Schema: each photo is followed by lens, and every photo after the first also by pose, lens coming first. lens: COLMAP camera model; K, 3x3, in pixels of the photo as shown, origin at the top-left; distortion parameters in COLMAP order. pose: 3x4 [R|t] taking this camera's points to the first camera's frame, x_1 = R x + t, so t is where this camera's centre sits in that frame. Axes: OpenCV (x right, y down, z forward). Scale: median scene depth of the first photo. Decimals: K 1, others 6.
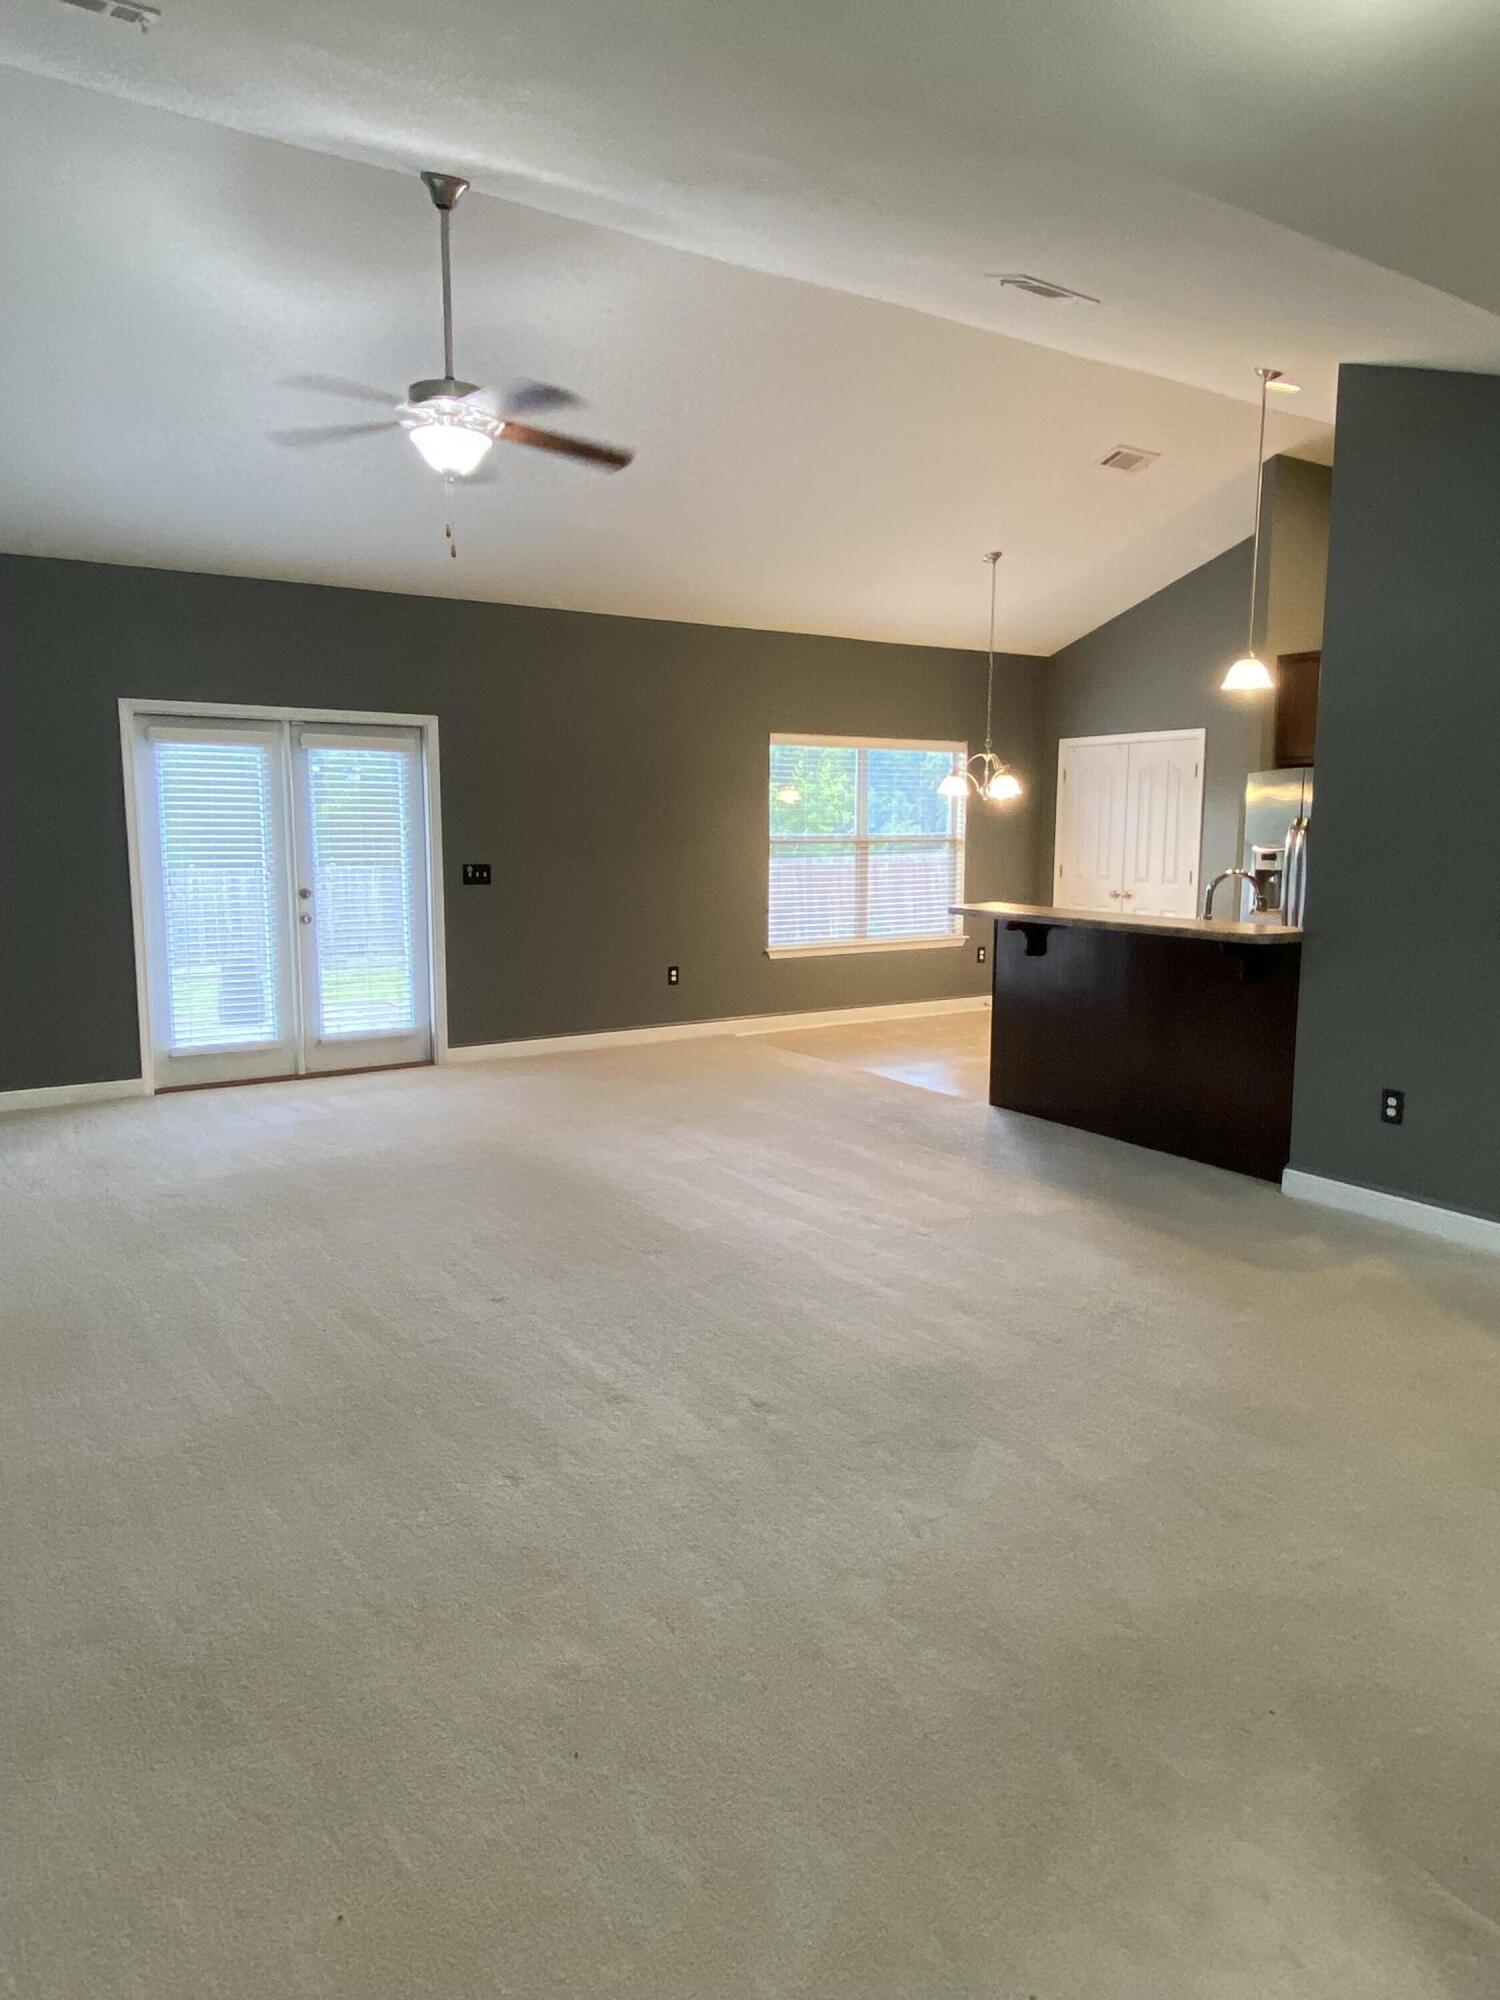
lens RADIAL K [[1271.3, 0, 753.5], [0, 1271.3, 994.5], [0, 0, 1]] dist [0.032781, -0.007437]
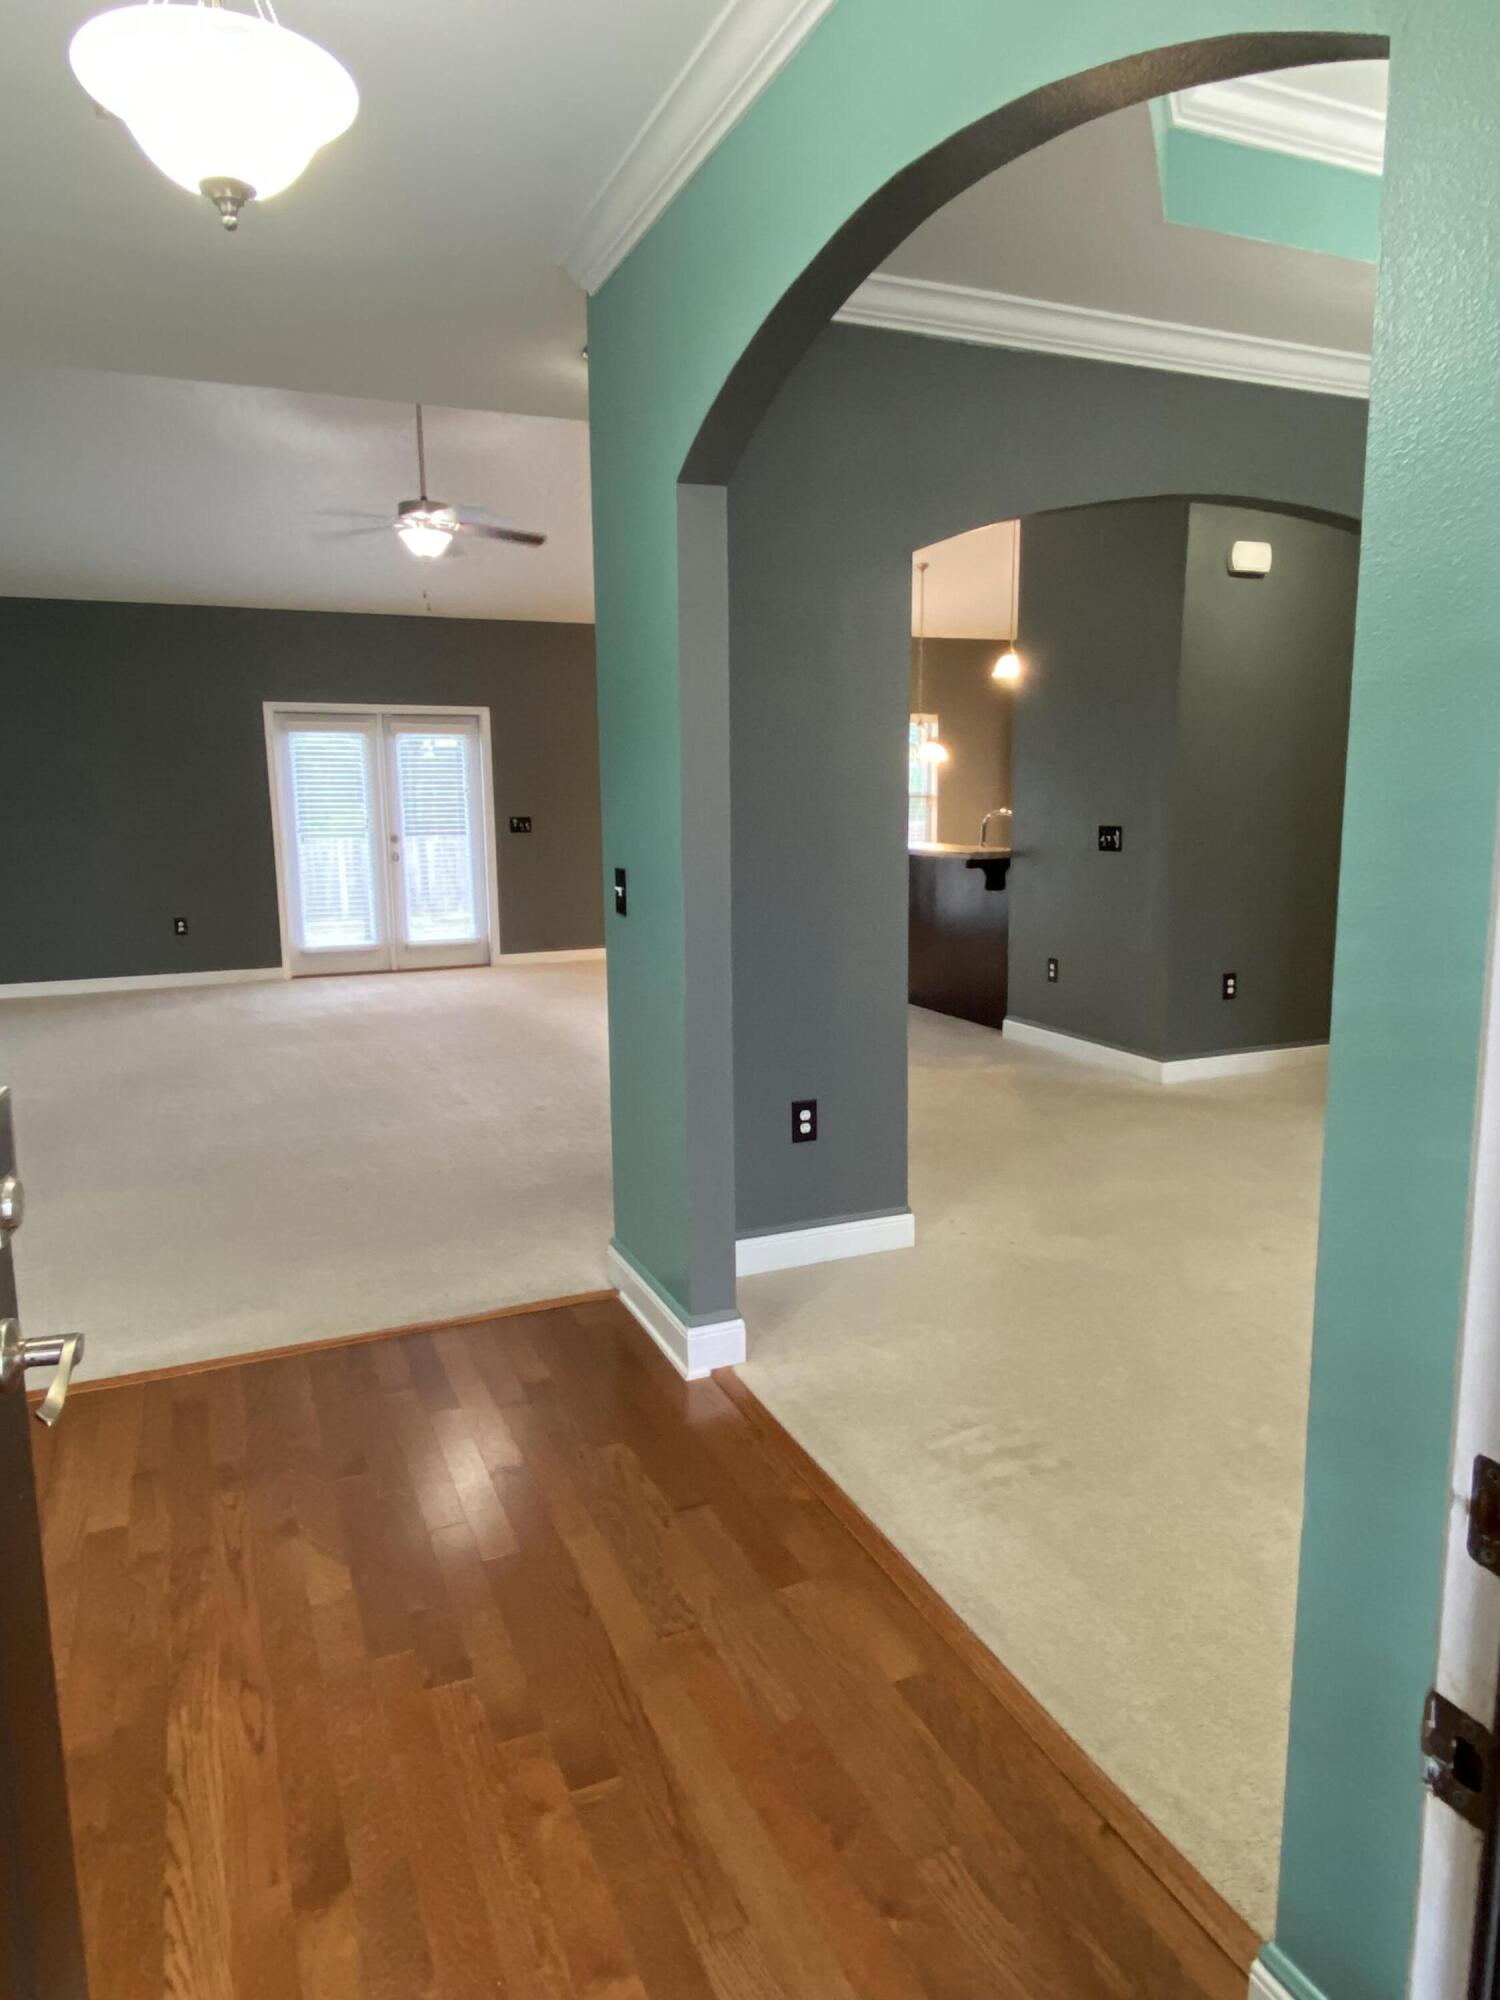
lens RADIAL K [[1271.3, 0, 749.3], [0, 1271.3, 1013.5], [0, 0, 1]] dist [0.032781, -0.007437]
pose [[0.986387, 0.013341, -0.163897, 0.260766], [-0.007189, 0.999249, 0.038069, 0.055368], [0.164282, -0.036372, 0.985743, -0.312795]]
